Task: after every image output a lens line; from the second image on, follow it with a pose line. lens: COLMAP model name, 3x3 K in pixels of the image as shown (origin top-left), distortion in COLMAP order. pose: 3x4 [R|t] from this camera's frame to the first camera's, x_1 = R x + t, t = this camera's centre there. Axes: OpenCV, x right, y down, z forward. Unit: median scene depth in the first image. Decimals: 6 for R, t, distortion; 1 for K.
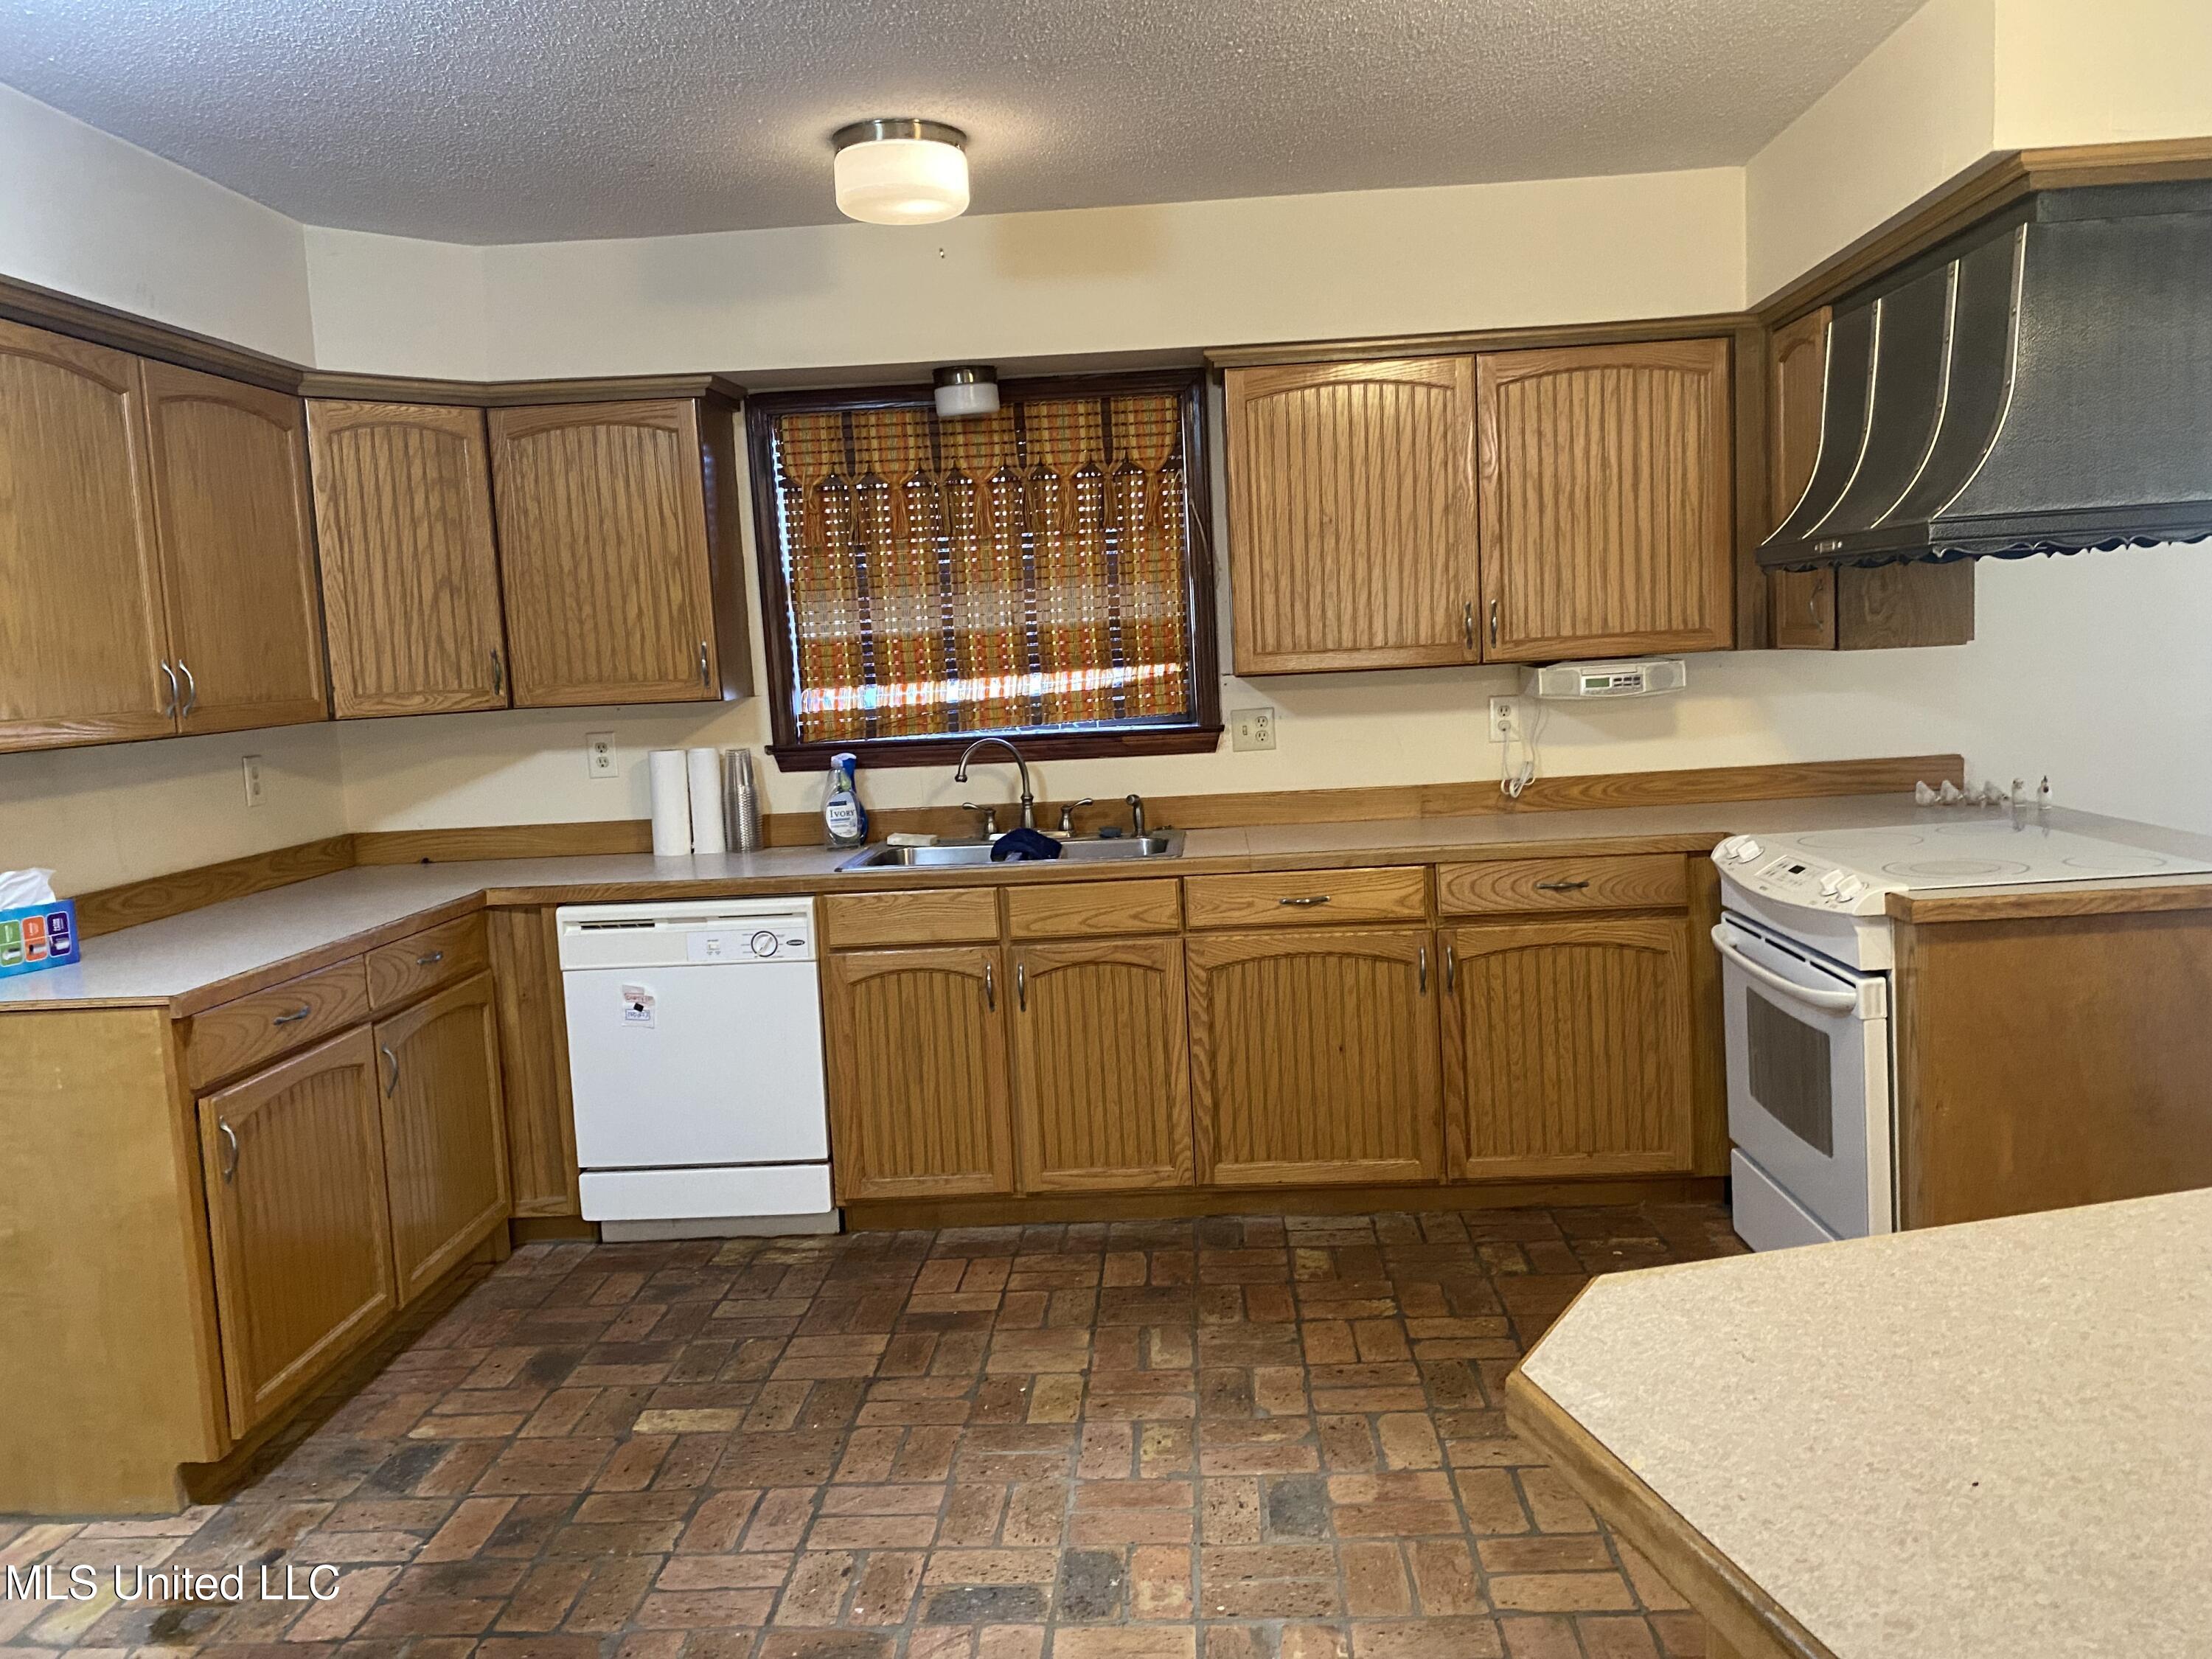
lens RADIAL K [[1650.0, 0, 1113.9], [0, 1650.0, 814.1], [0, 0, 1]] dist [0.008486, -0.044720]
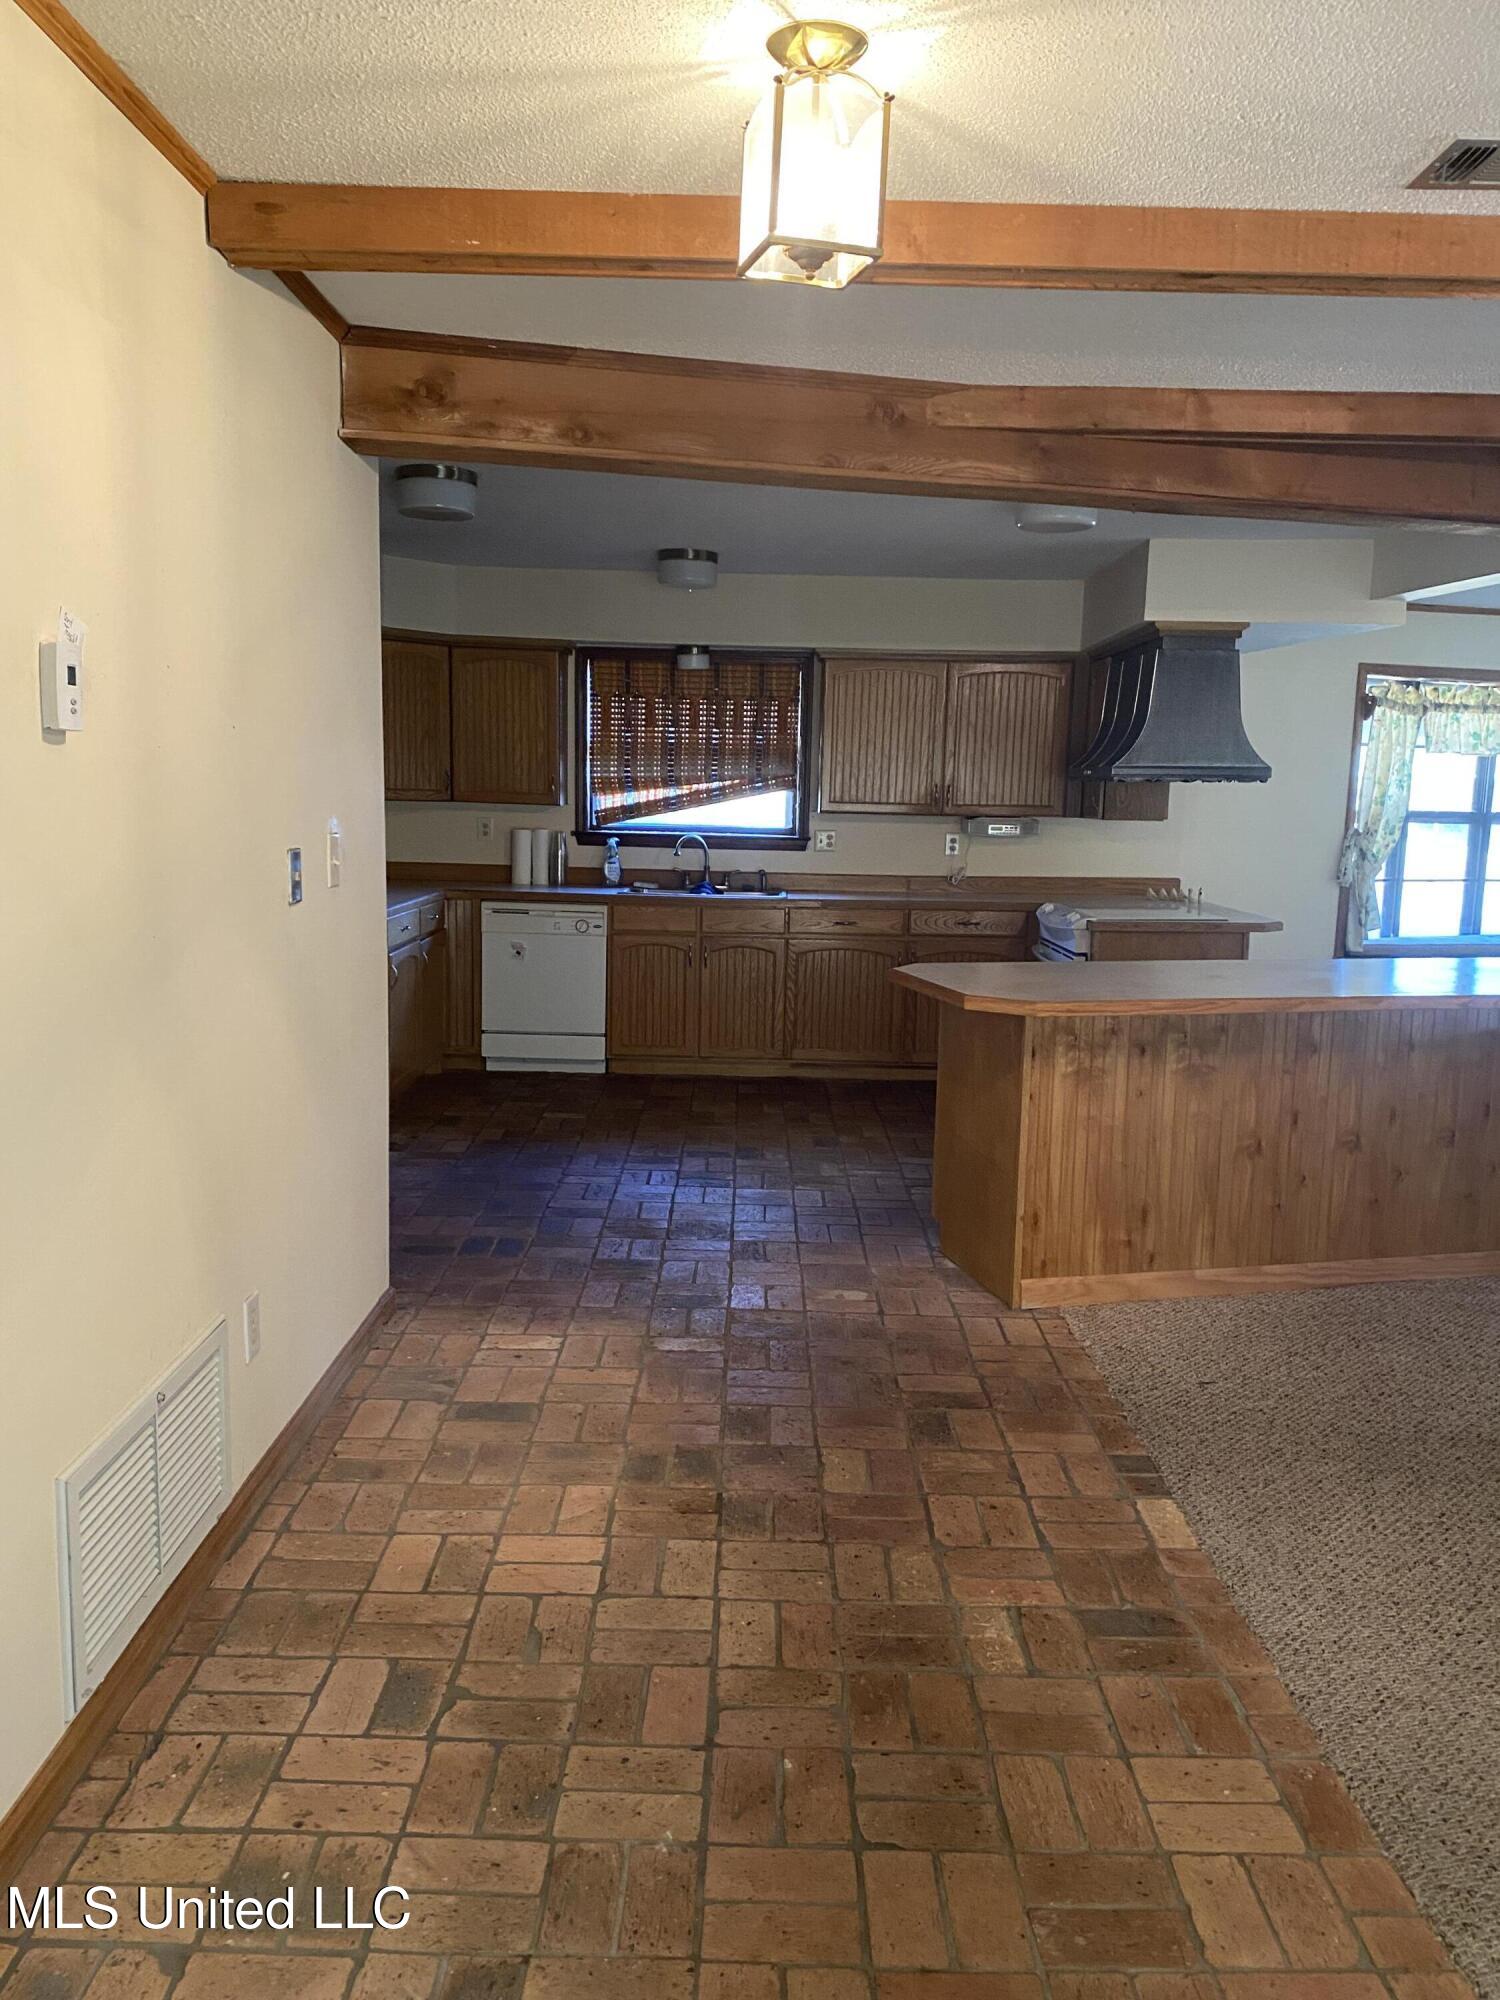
lens RADIAL K [[1531.6, 0, 746.3], [0, 1531.6, 1028.4], [0, 0, 1]] dist [0.006974, -0.008422]
pose [[0.996402, 0.065945, 0.053244, -0.097591], [-0.068964, 0.995989, 0.057008, 0.078747], [-0.049271, -0.060474, 0.996953, -0.875664]]
